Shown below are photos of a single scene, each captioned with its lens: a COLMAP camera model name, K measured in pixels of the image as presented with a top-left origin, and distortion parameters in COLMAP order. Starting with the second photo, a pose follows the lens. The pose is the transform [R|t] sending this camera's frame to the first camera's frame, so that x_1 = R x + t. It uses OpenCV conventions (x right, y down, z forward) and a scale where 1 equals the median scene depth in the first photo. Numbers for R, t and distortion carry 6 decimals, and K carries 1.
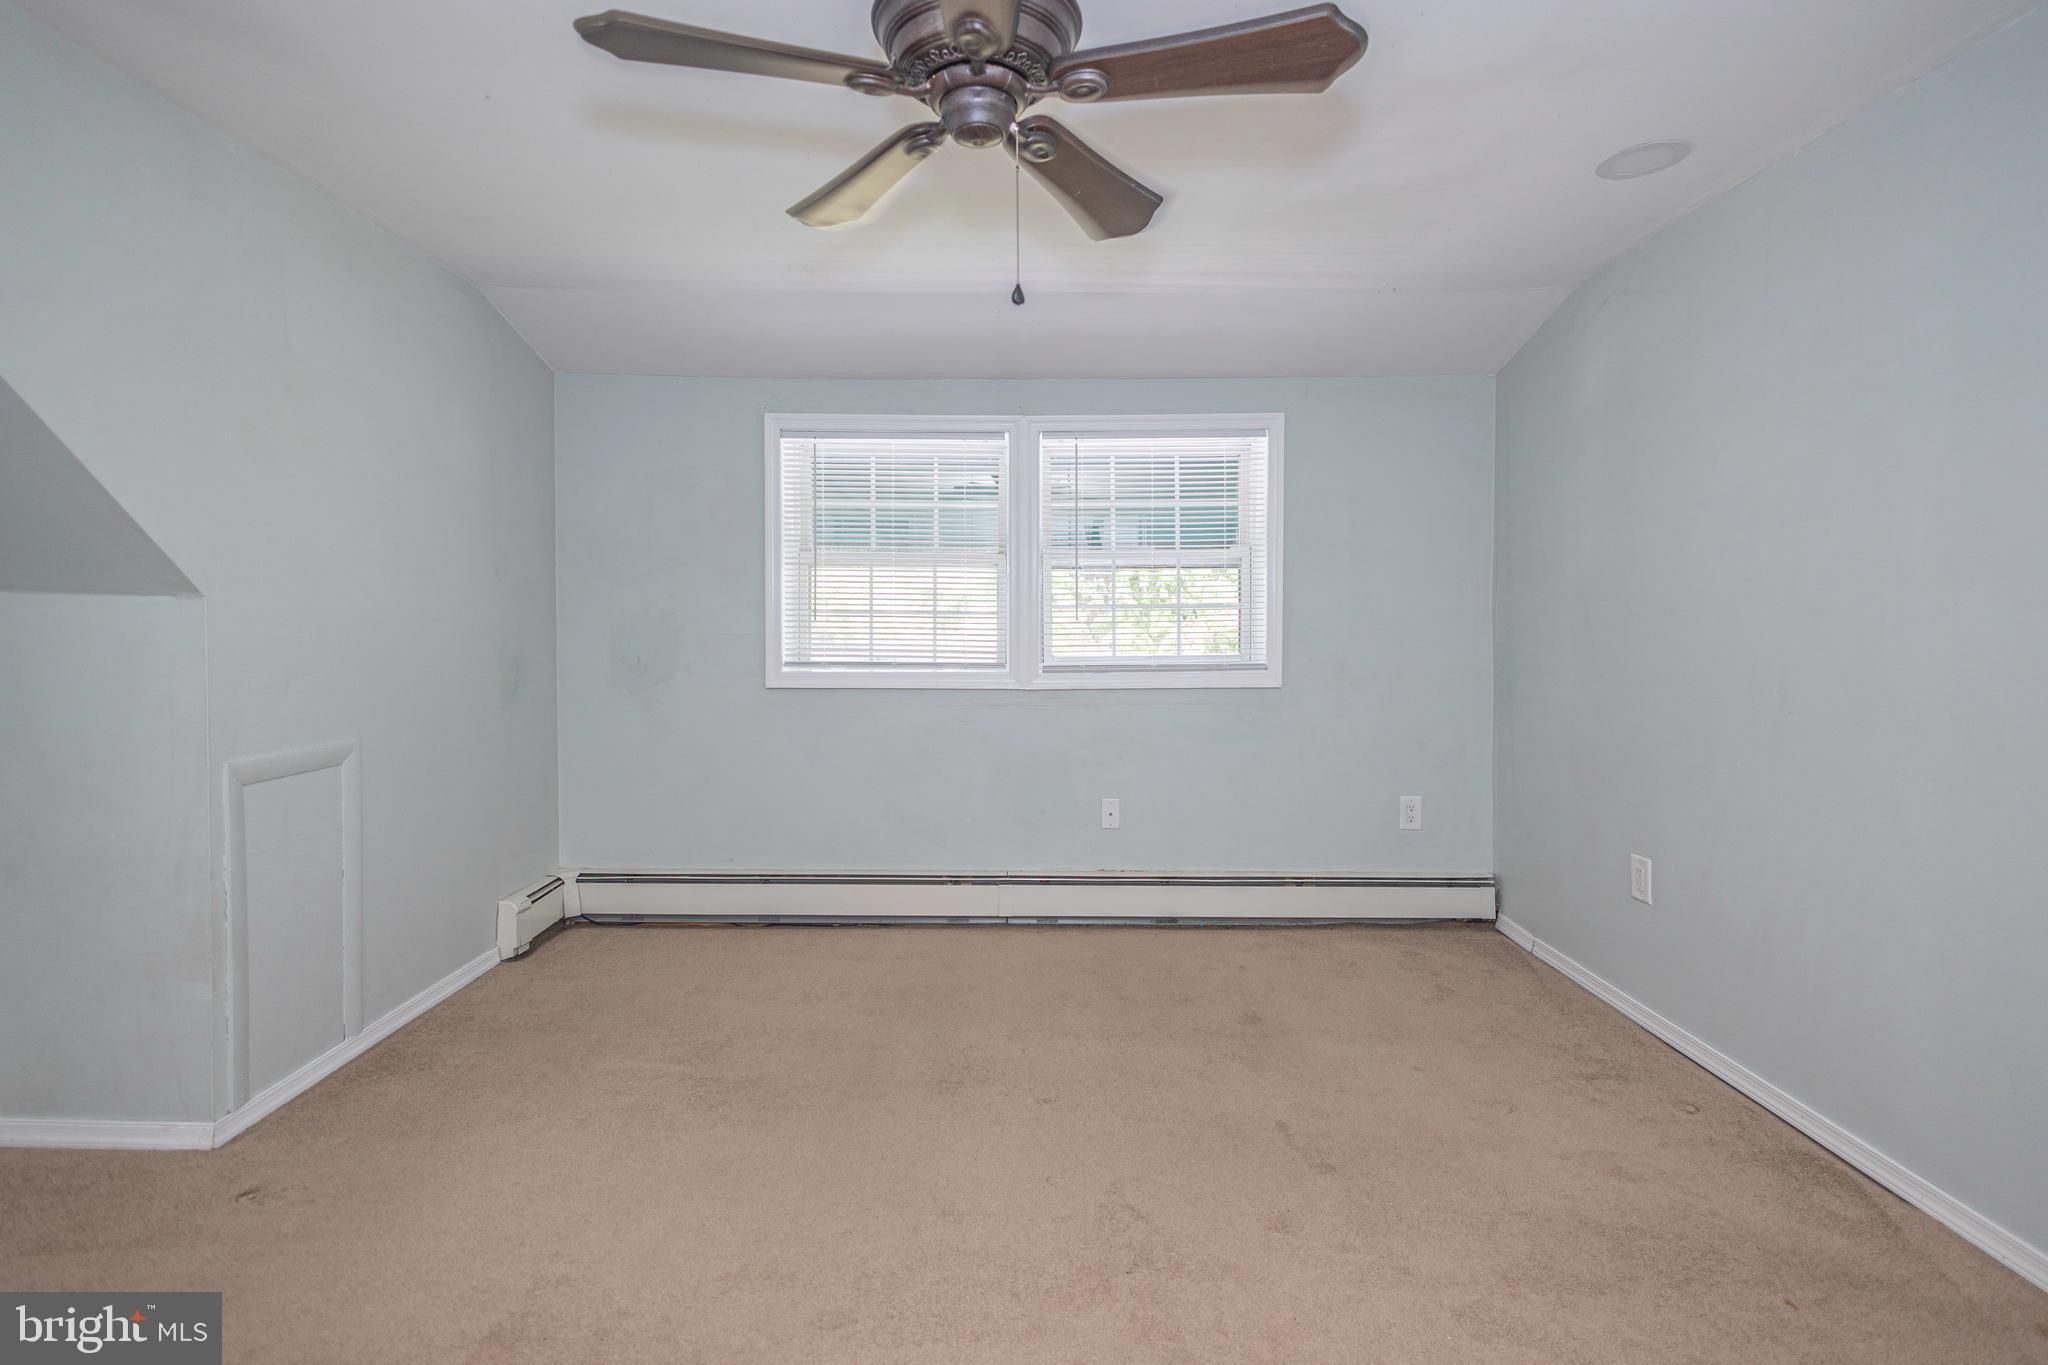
lens RADIAL K [[940.1, 0, 1017.7], [0, 940.1, 643.6], [0, 0, 1]] dist [0.002720, -0.000788]
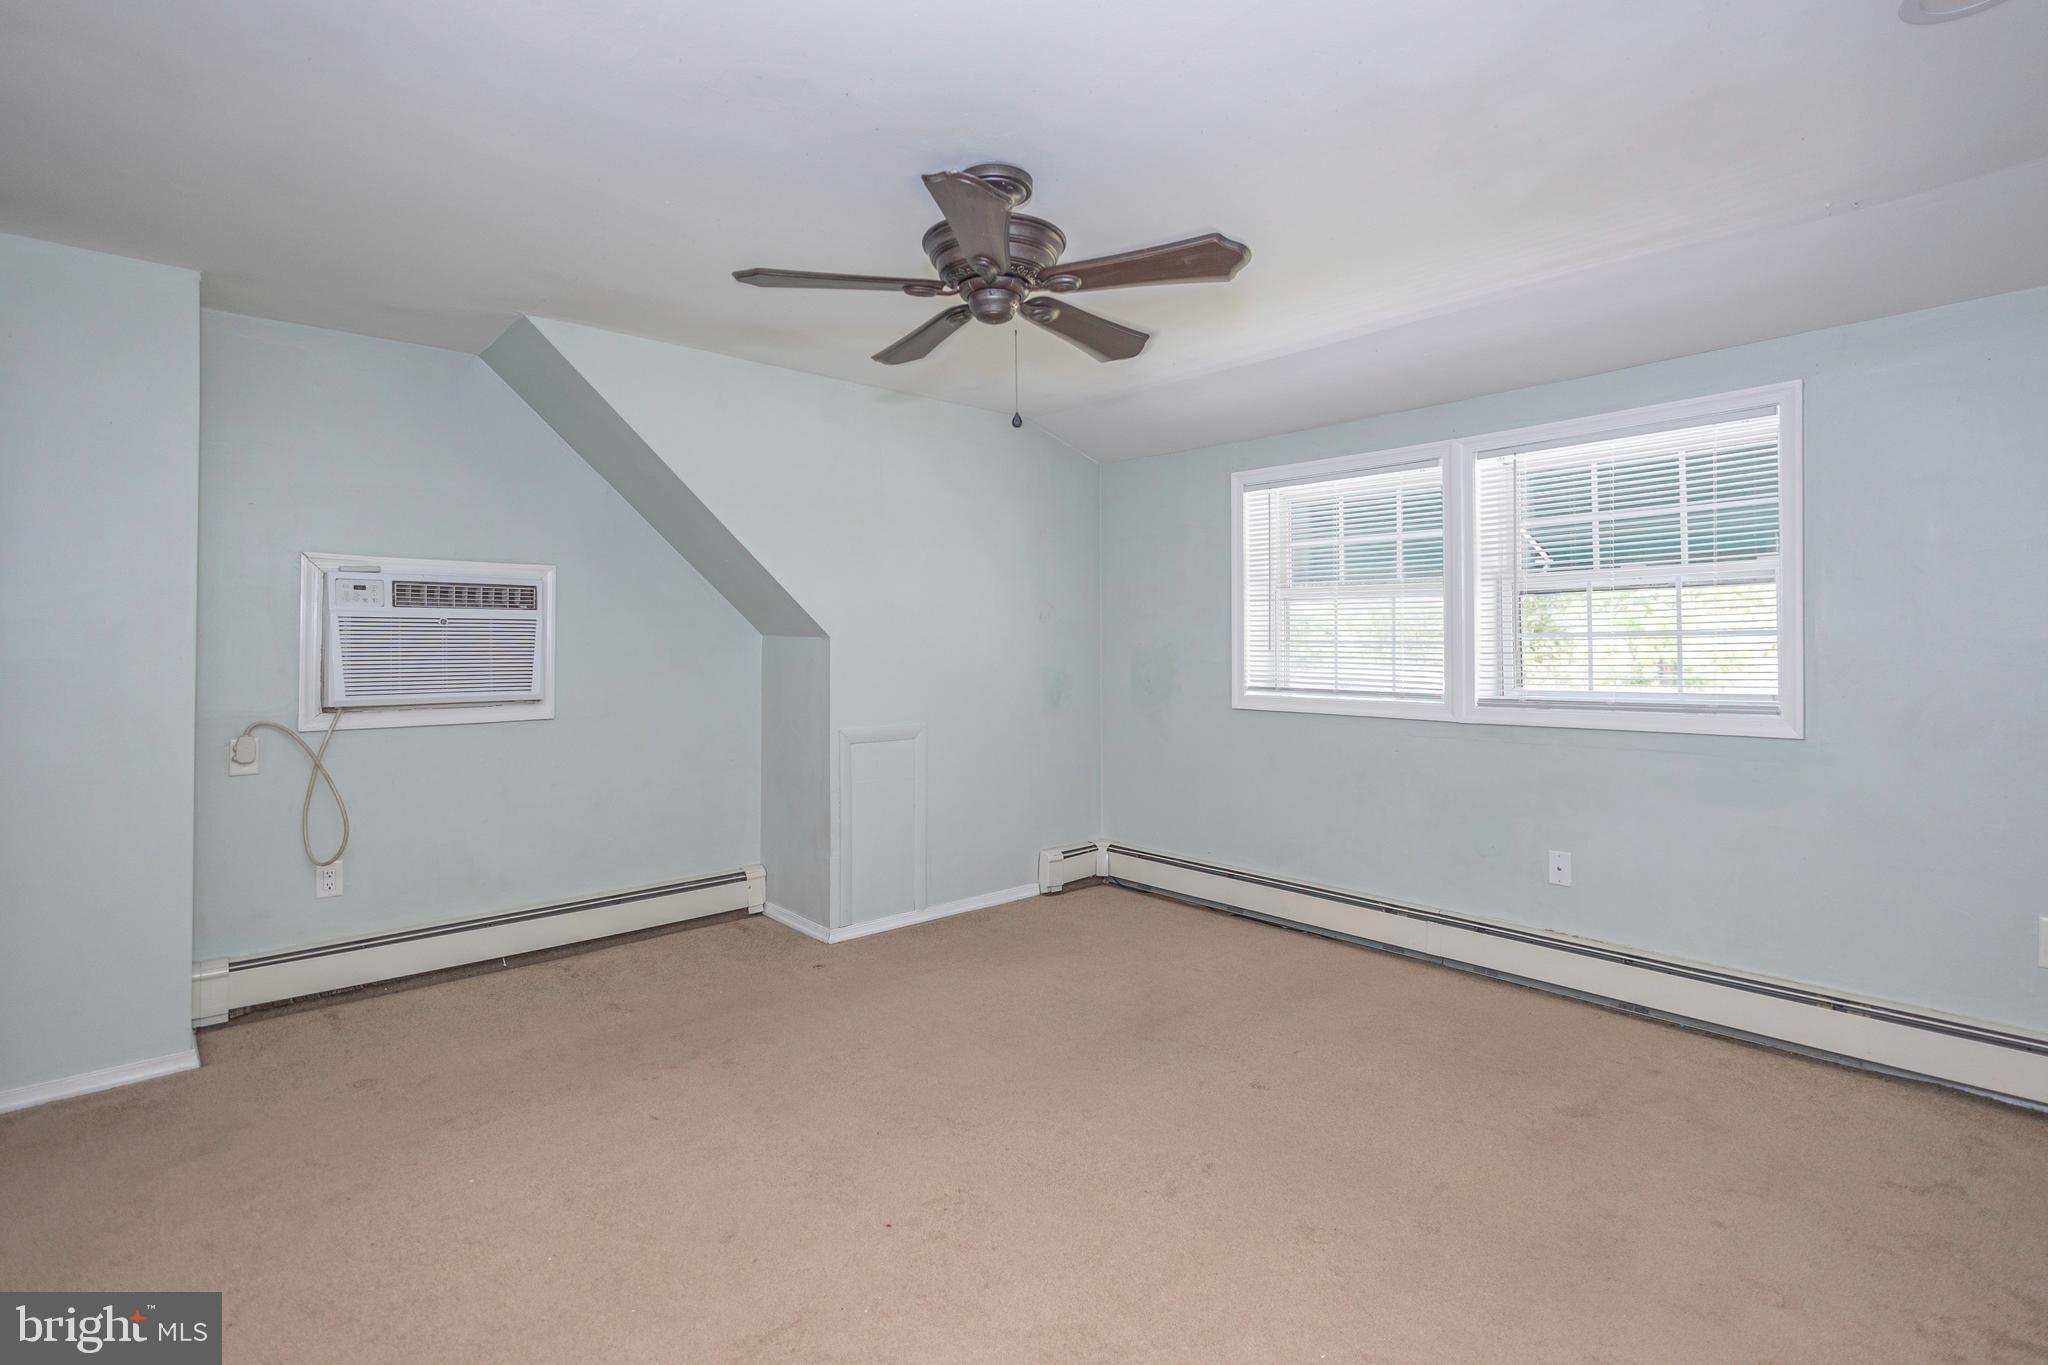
lens RADIAL K [[948.0, 0, 1023.8], [0, 948.0, 643.2], [0, 0, 1]] dist [0.002443, -0.000497]
pose [[0.679029, -0.004210, -0.734099, 0.415373], [-0.016960, 0.999627, -0.021421, -0.003817], [0.733915, 0.026996, 0.678704, 0.015531]]
